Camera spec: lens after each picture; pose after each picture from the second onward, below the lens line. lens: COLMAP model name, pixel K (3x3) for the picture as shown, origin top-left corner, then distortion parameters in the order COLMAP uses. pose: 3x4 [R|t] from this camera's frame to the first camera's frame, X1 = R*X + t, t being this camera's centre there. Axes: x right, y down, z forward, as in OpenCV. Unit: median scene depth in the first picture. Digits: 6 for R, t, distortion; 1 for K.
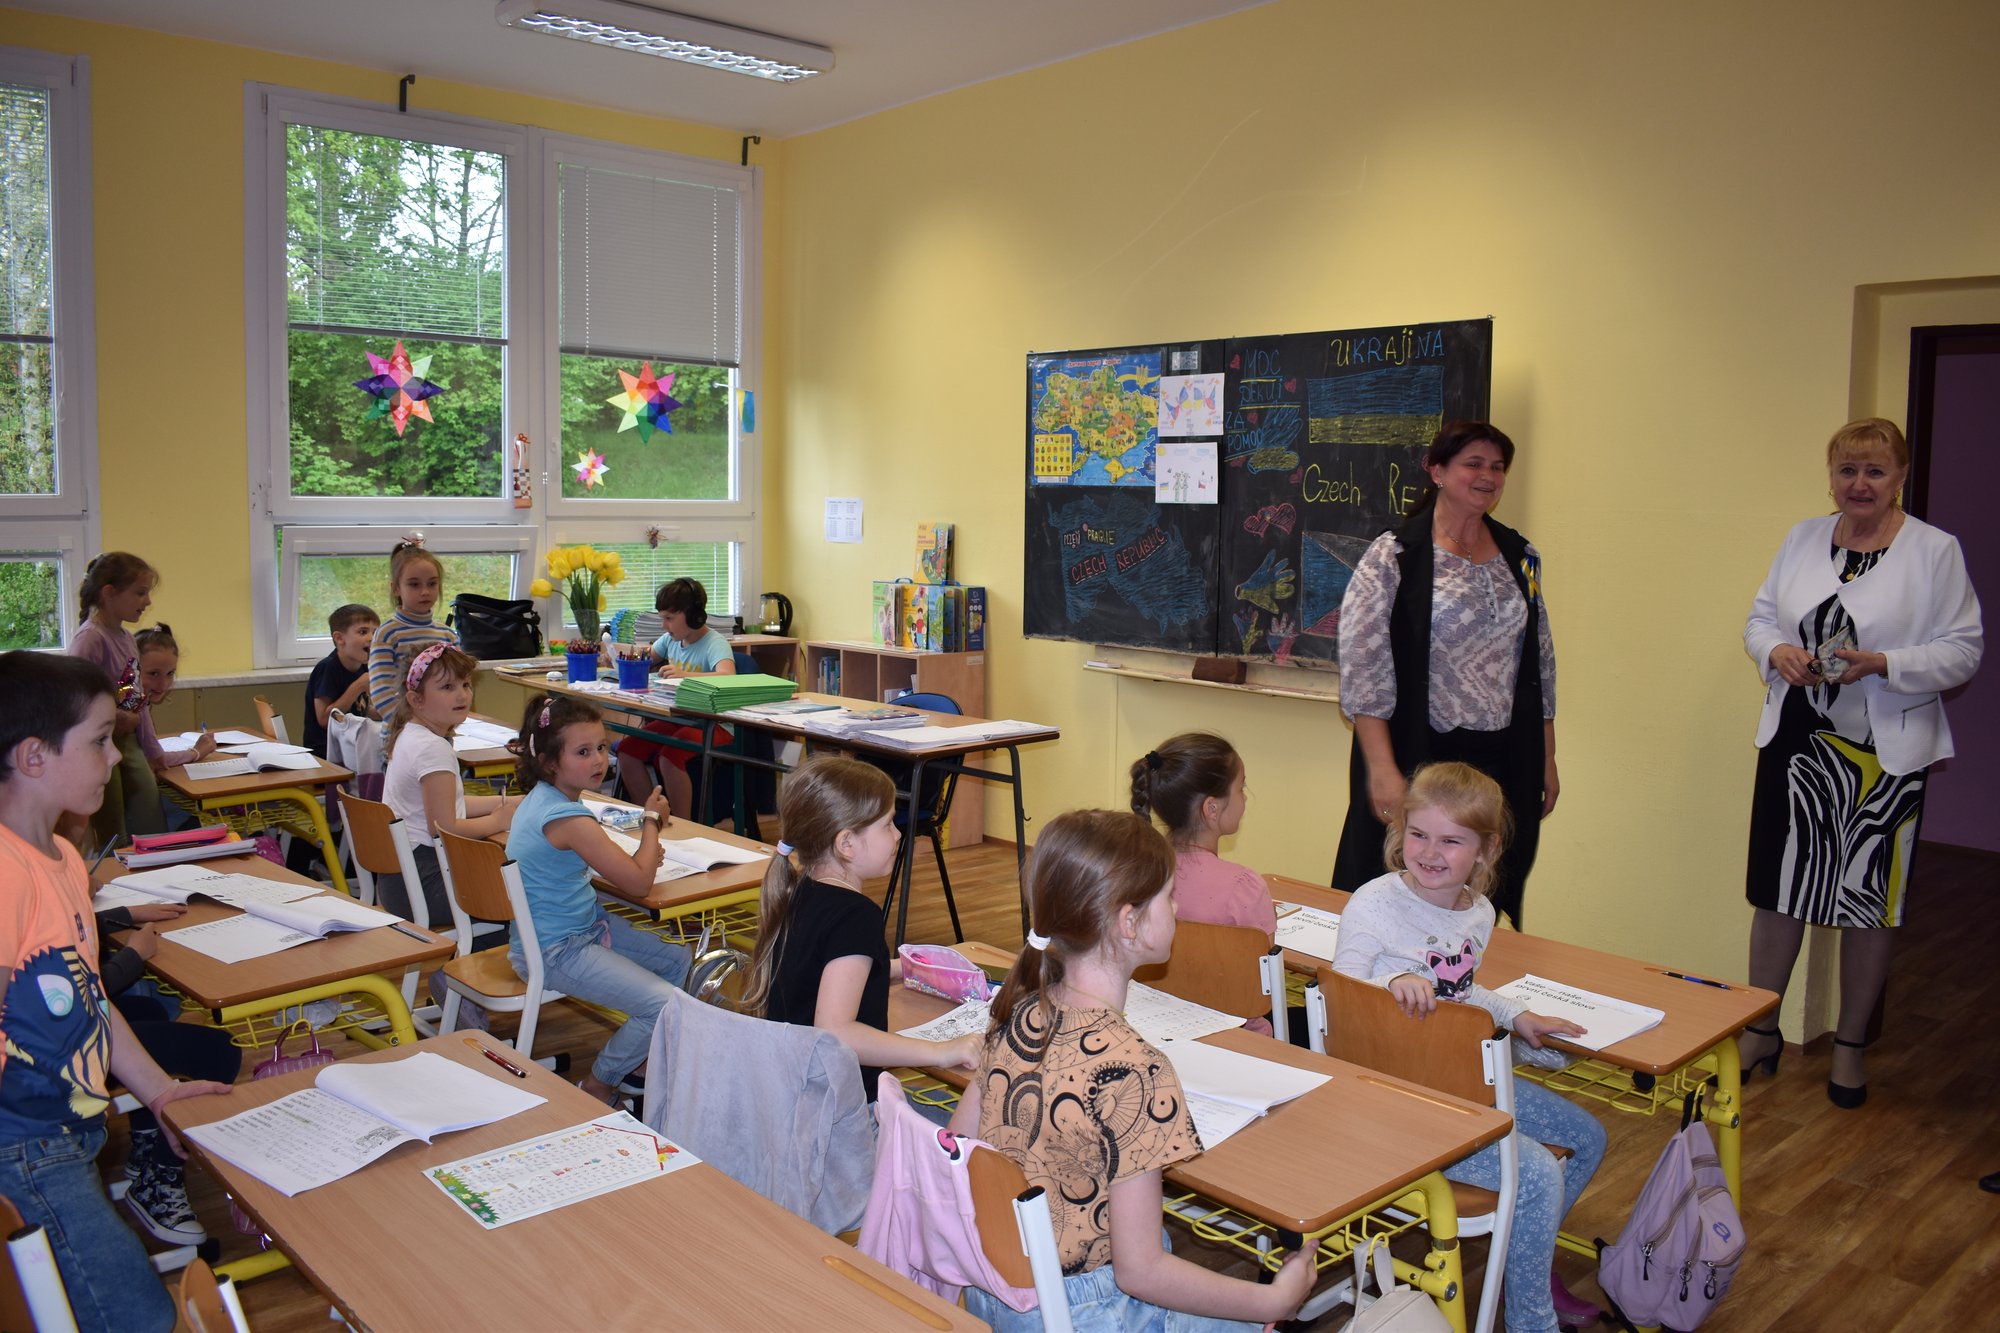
lens RADIAL K [[1562.1, 0, 1006.6], [0, 1562.1, 670.6], [0, 0, 1]] dist [-0.092825, 0.009114]
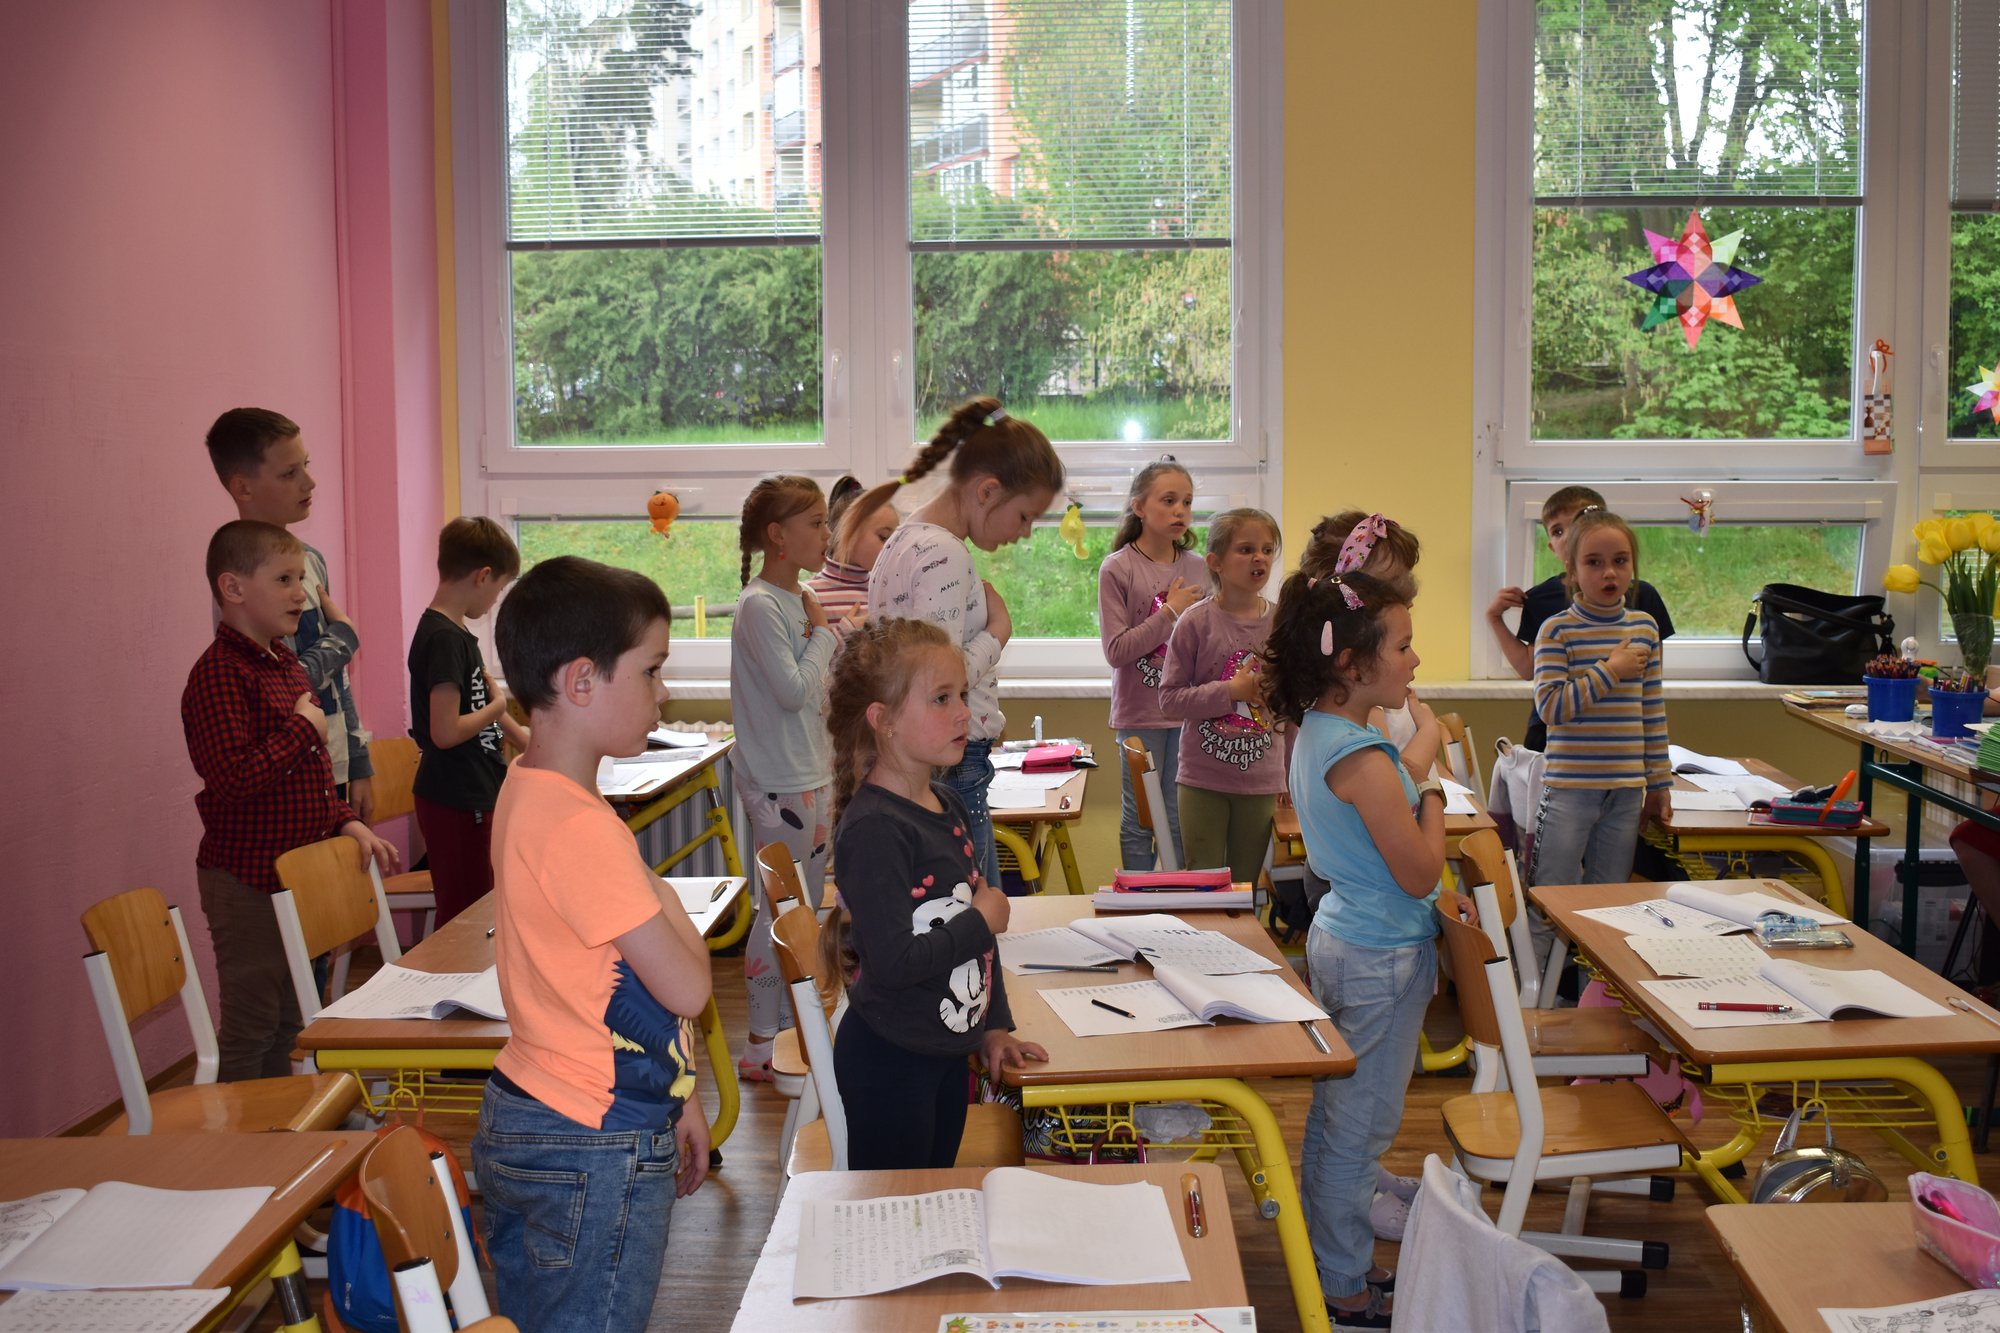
lens RADIAL K [[2325.5, 0, 1011.9], [0, 2325.5, 671.7], [0, 0, 1]] dist [-0.056075, 0.003678]
pose [[0.703205, 0.045142, -0.709552, 0.149856], [-0.059027, 0.998244, 0.005010, 0.003134], [0.708532, 0.038360, 0.704635, 0.077547]]
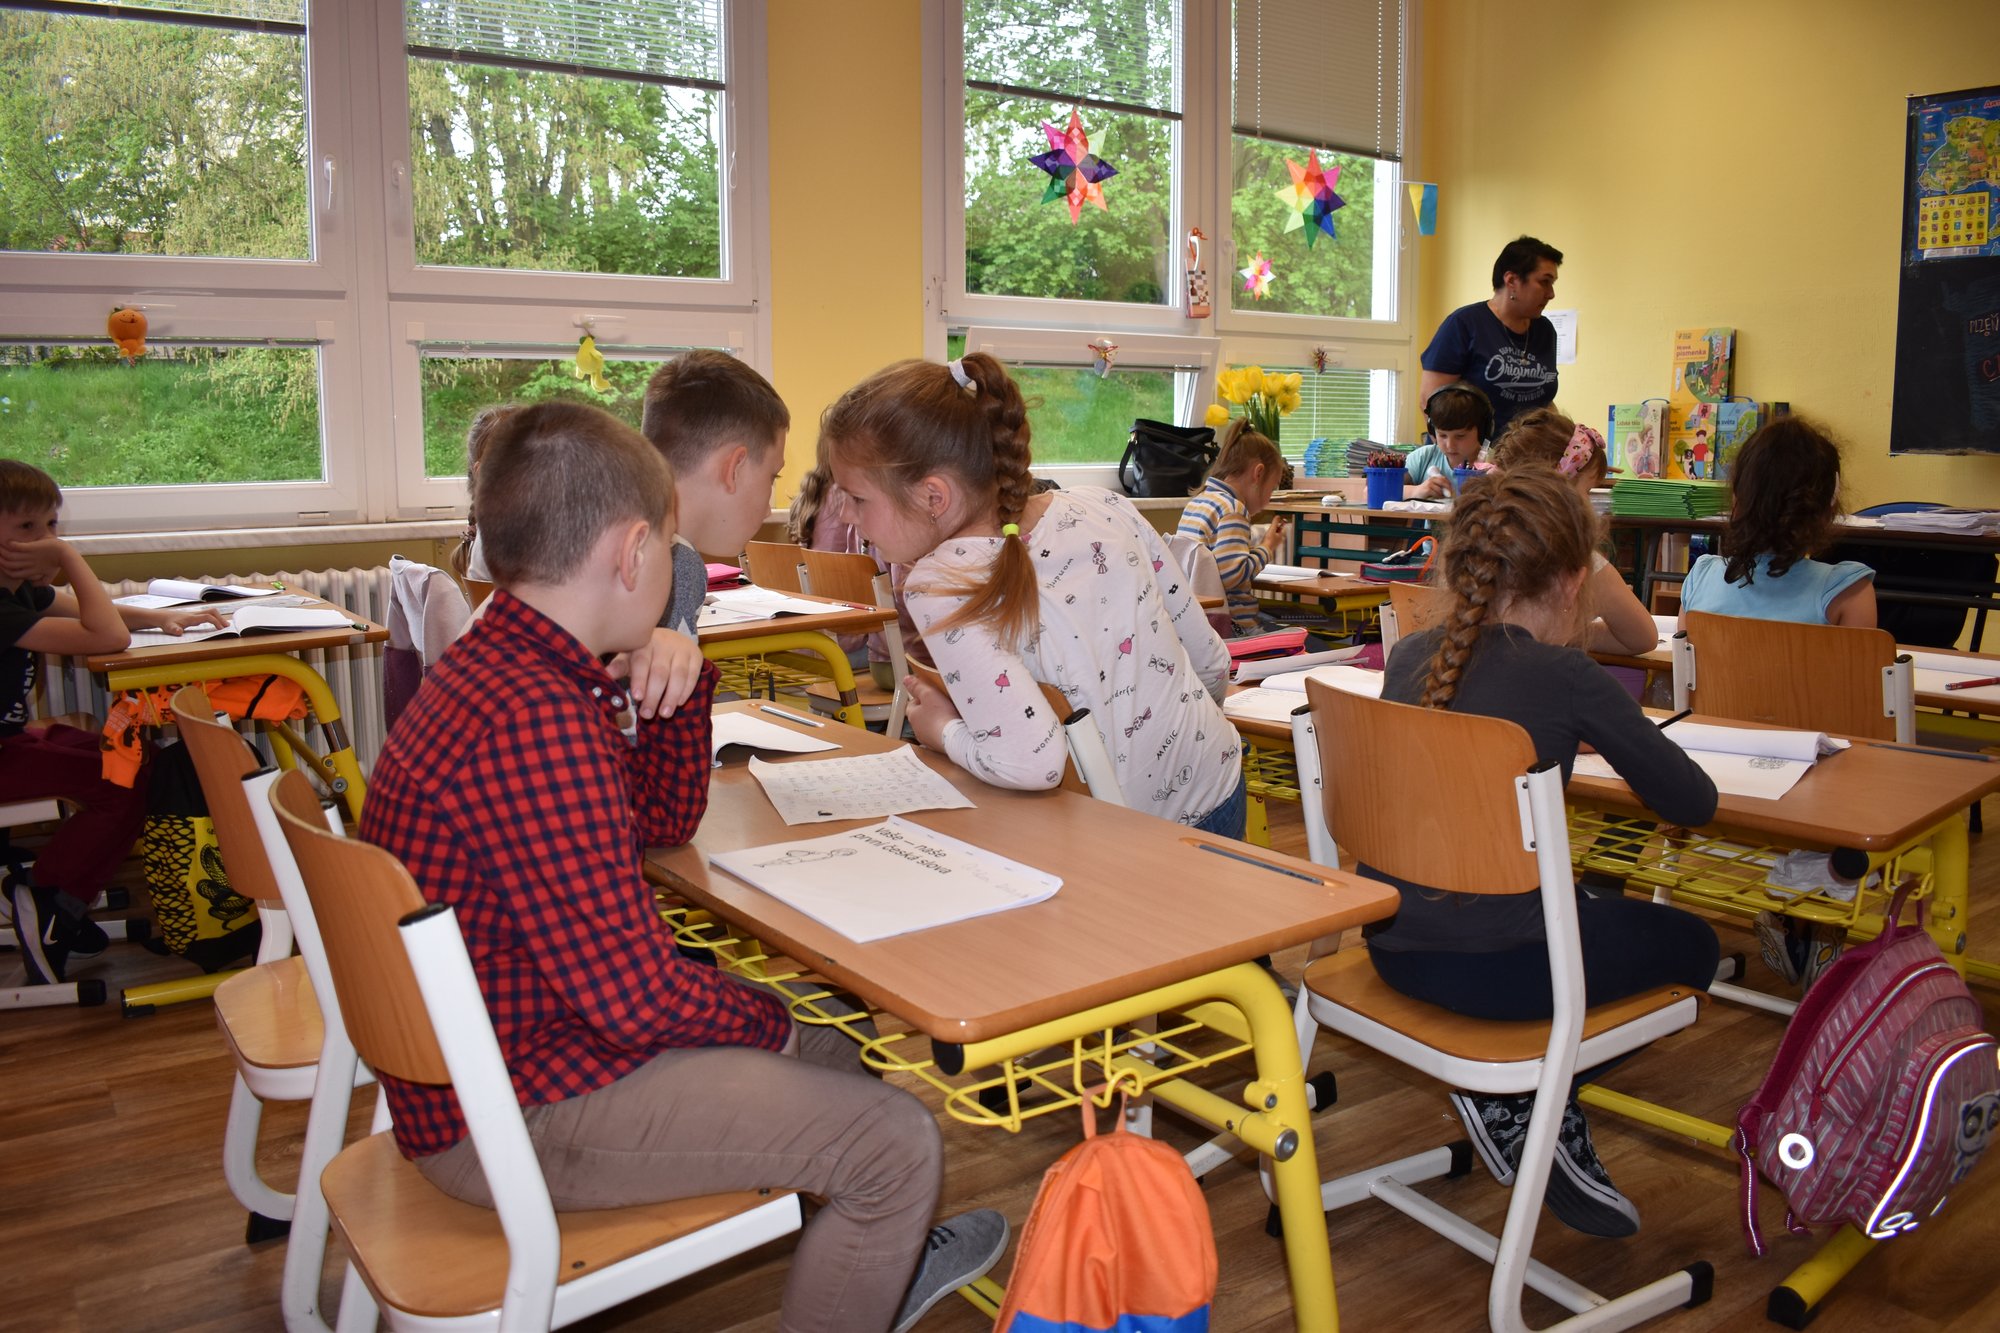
lens RADIAL K [[1558.7, 0, 1007.2], [0, 1558.7, 668.6], [0, 0, 1]] dist [-0.094056, 0.012214]
pose [[0.992399, -0.001432, -0.123052, -0.382019], [0.006288, 0.999216, 0.039085, 0.061719], [0.122900, -0.039561, 0.991630, 0.186583]]
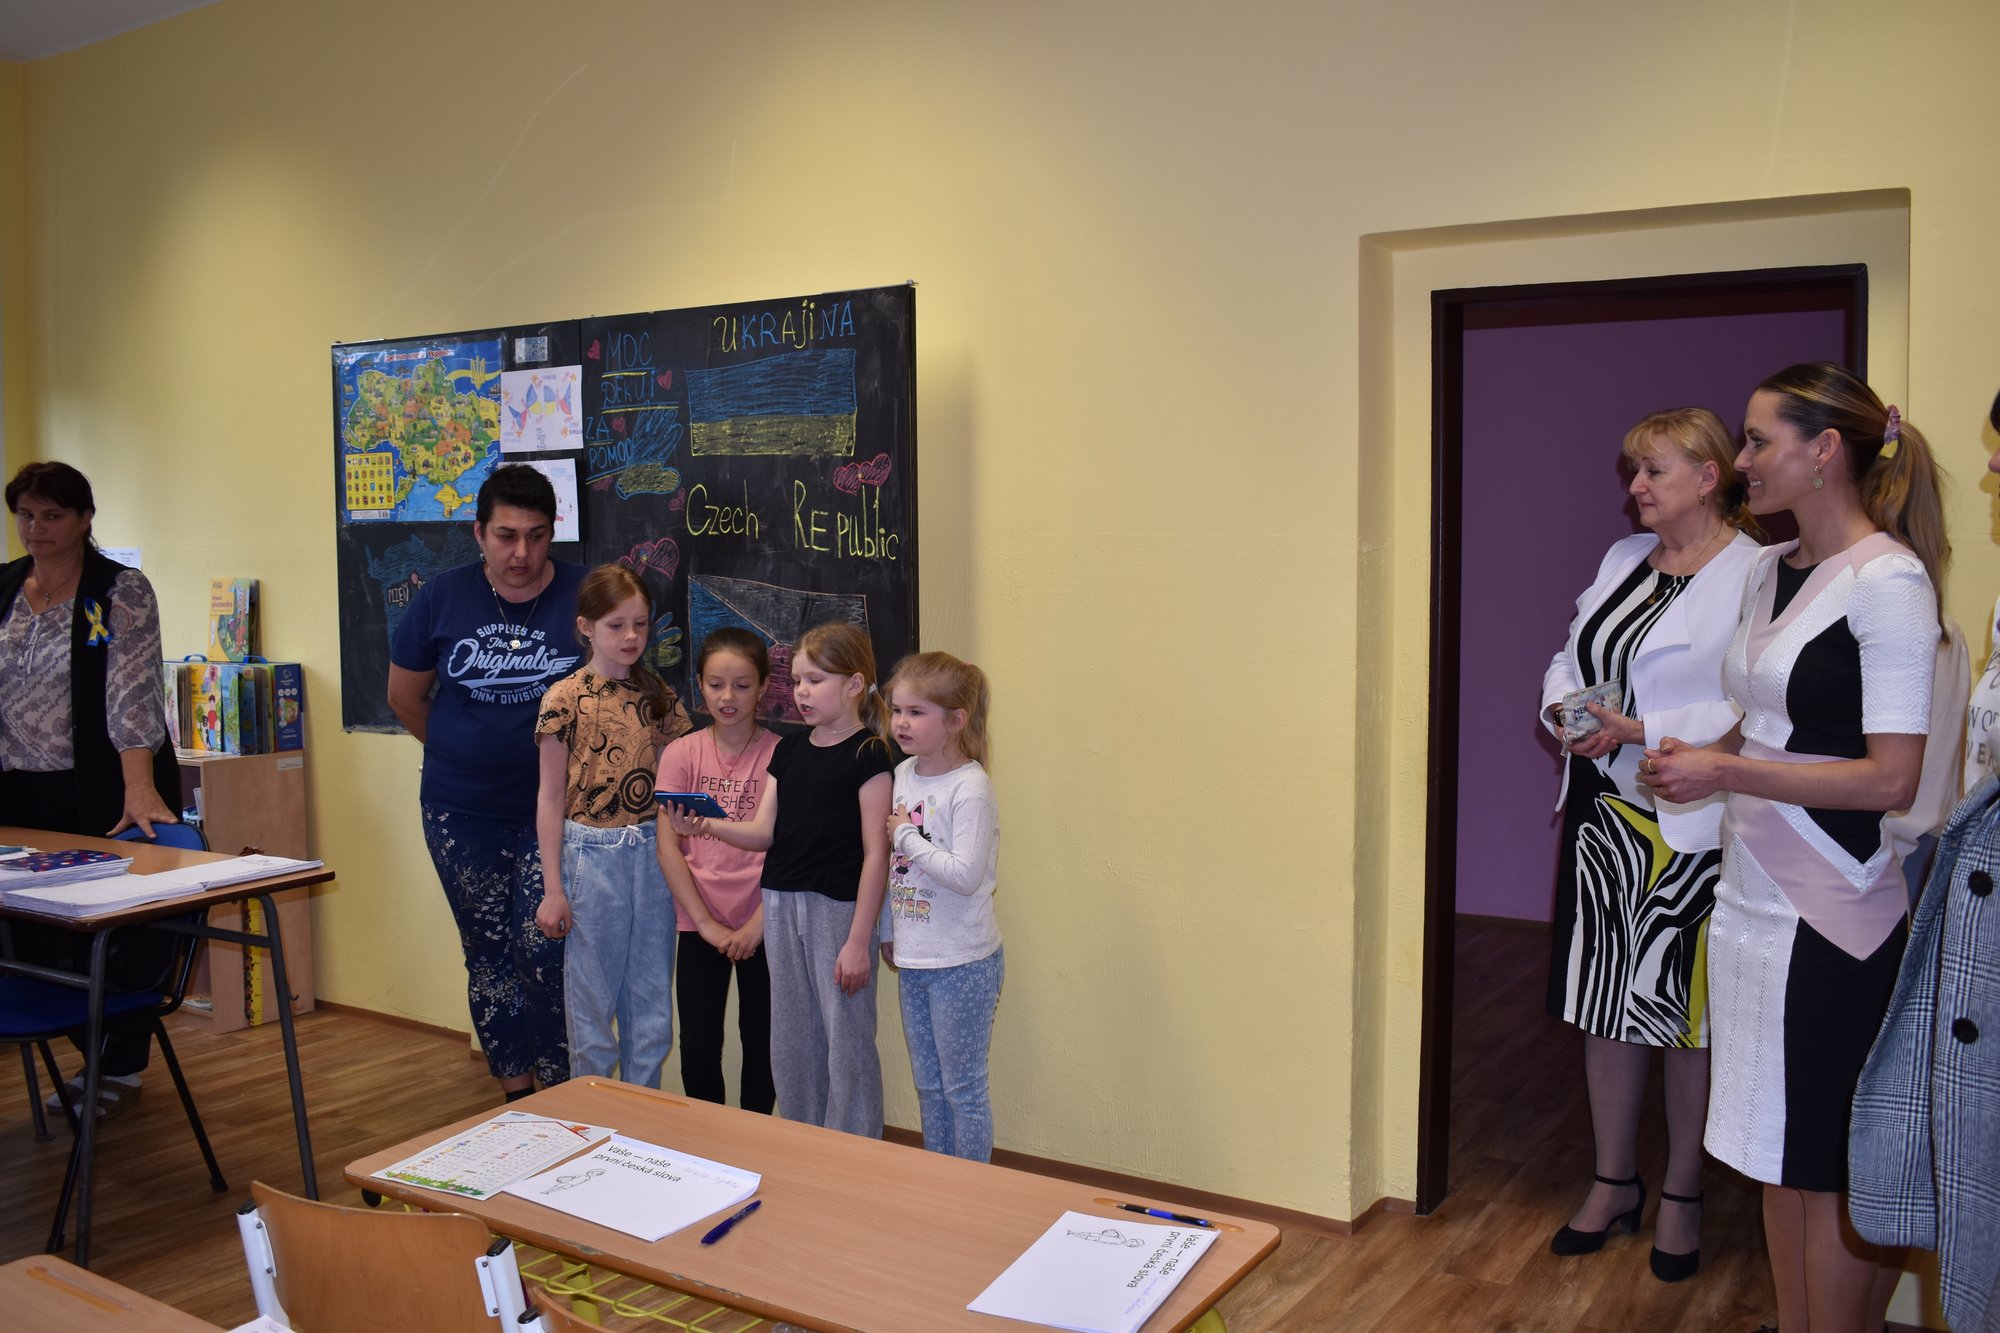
lens RADIAL K [[1775.5, 0, 1005.4], [0, 1775.5, 672.4], [0, 0, 1]] dist [-0.083866, 0.009382]
pose [[0.961129, -0.038343, 0.273424, 0.094284], [0.048726, 0.998322, -0.031282, -0.008515], [-0.271766, 0.043388, 0.961385, 0.136288]]
